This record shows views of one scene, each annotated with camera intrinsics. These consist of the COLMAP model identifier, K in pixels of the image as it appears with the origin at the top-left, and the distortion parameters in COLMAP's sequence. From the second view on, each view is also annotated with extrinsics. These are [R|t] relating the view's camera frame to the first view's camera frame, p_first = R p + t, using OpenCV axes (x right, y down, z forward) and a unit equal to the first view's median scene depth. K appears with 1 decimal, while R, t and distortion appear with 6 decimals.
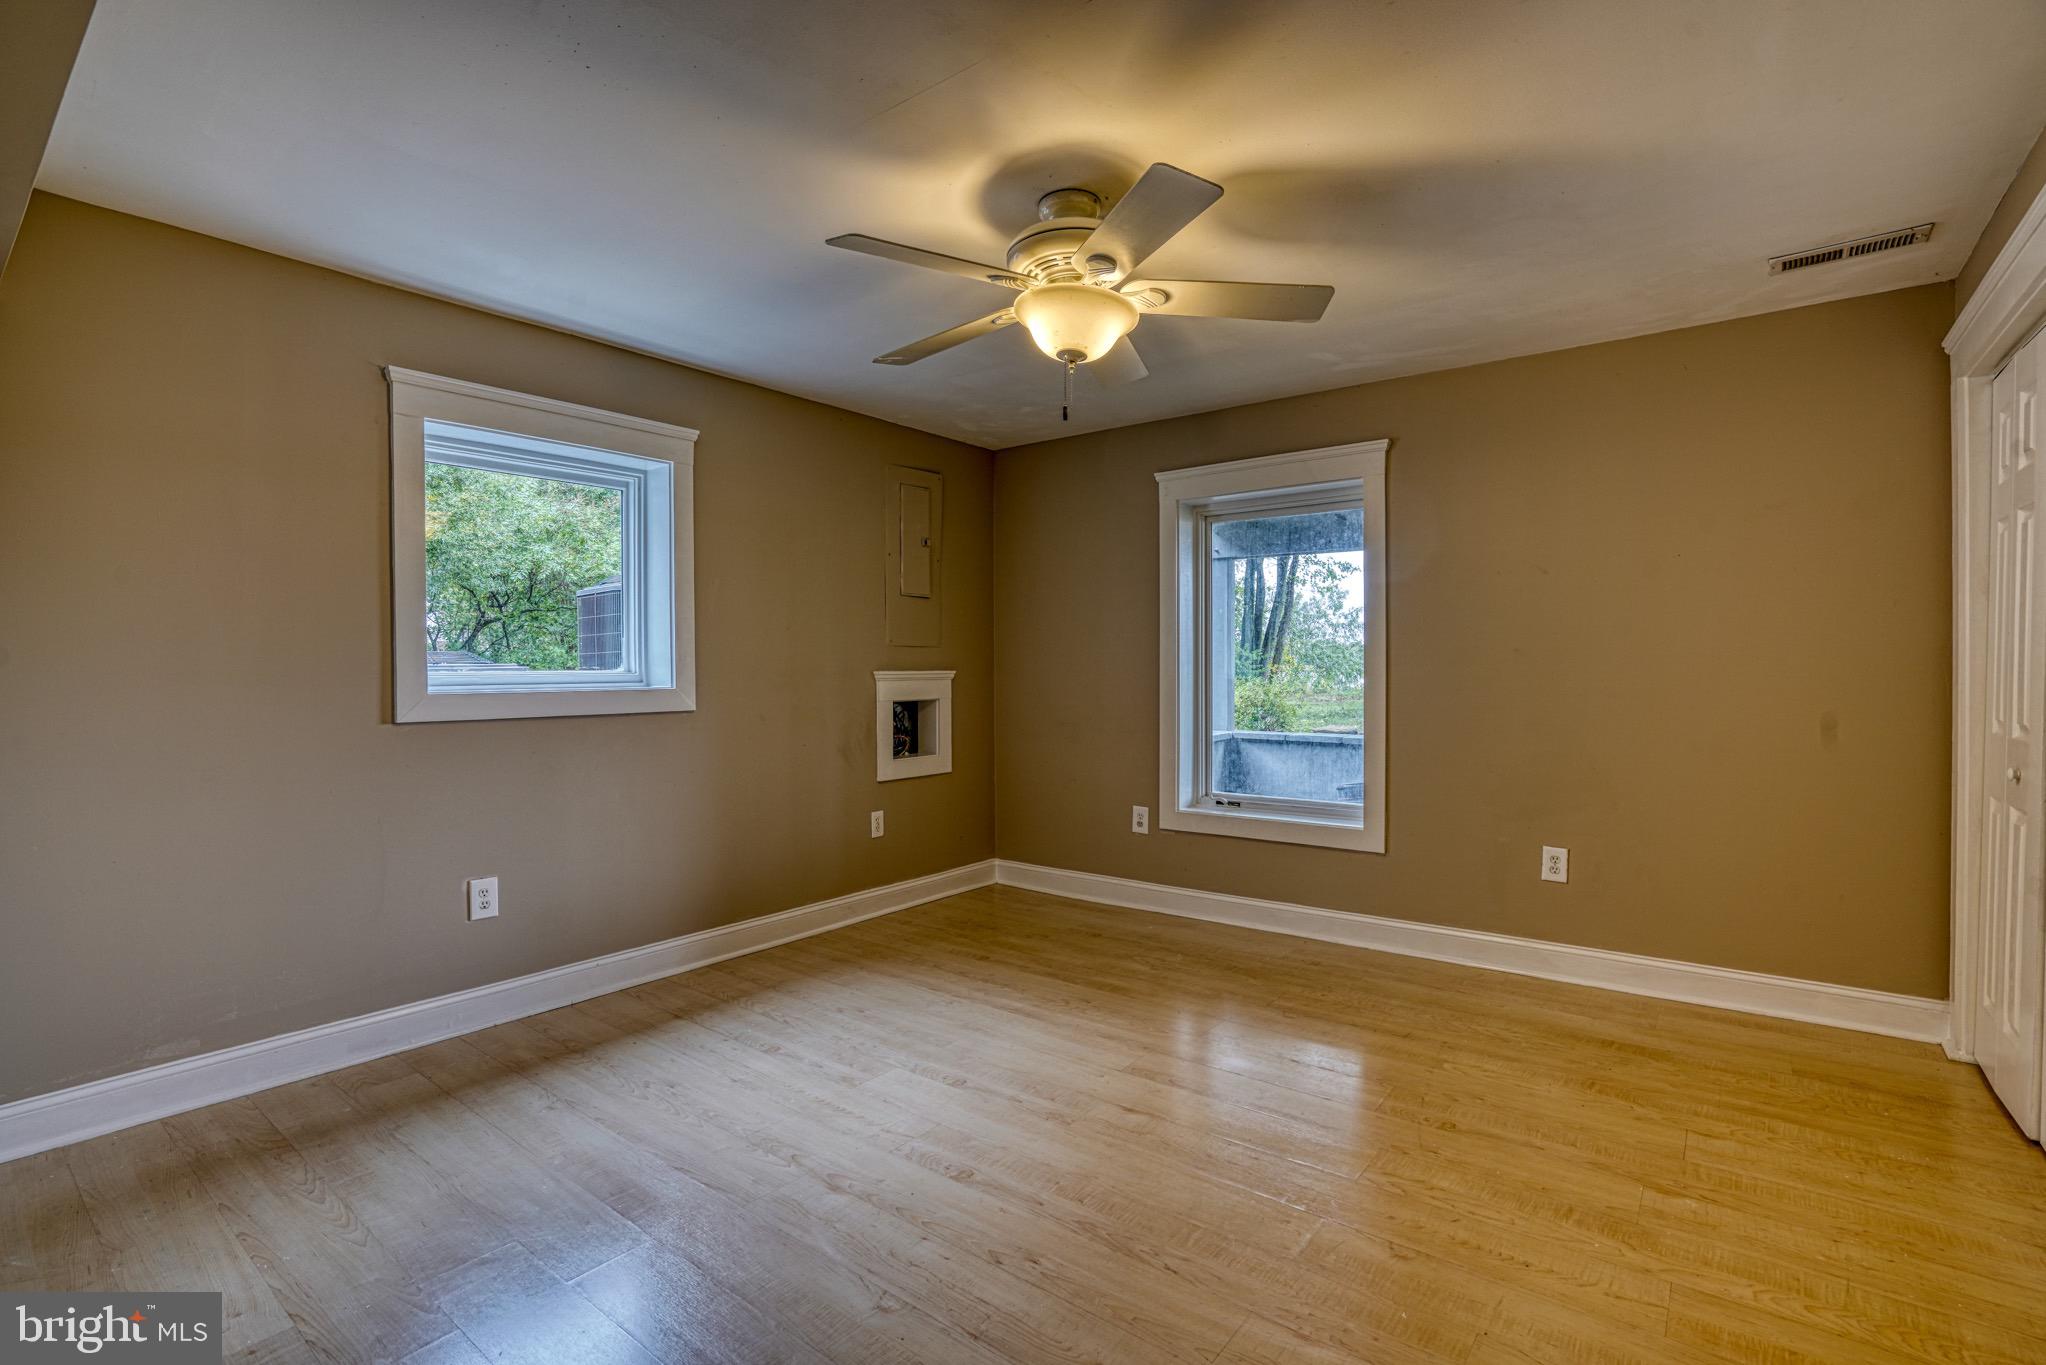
lens RADIAL K [[967.3, 0, 1022.3], [0, 967.3, 672.4], [0, 0, 1]] dist [-0.055591, 0.018867]
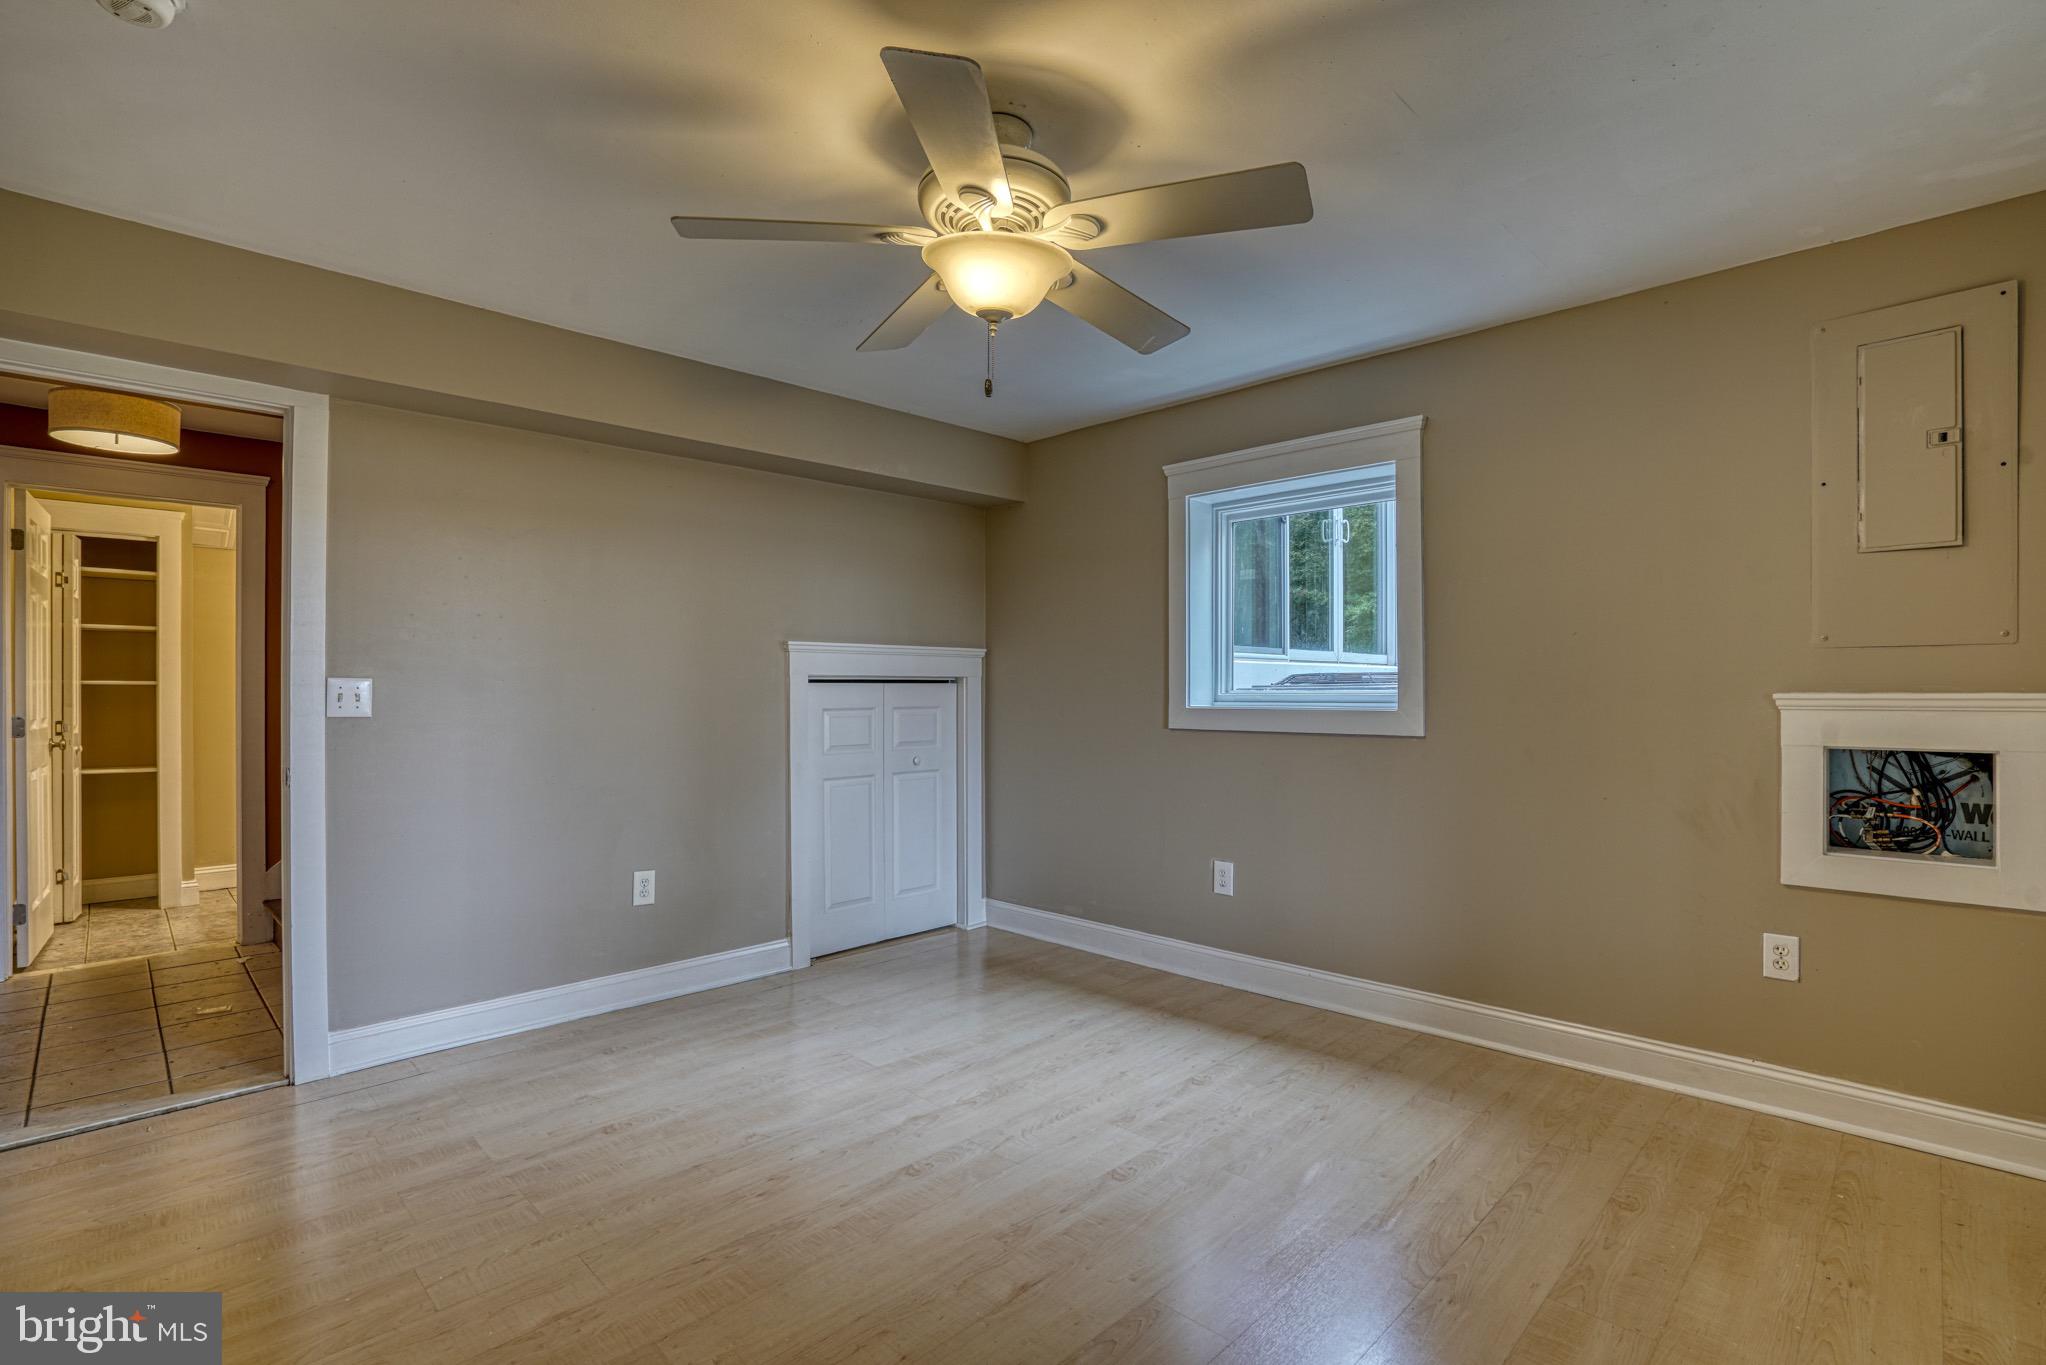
lens RADIAL K [[967.3, 0, 992.6], [0, 967.3, 697.0], [0, 0, 1]] dist [-0.055591, 0.018867]
pose [[-0.153530, 0.011623, -0.988076, 0.667013], [-0.000778, 0.999929, 0.011883, -0.007564], [0.988144, 0.002593, -0.153510, 0.864523]]
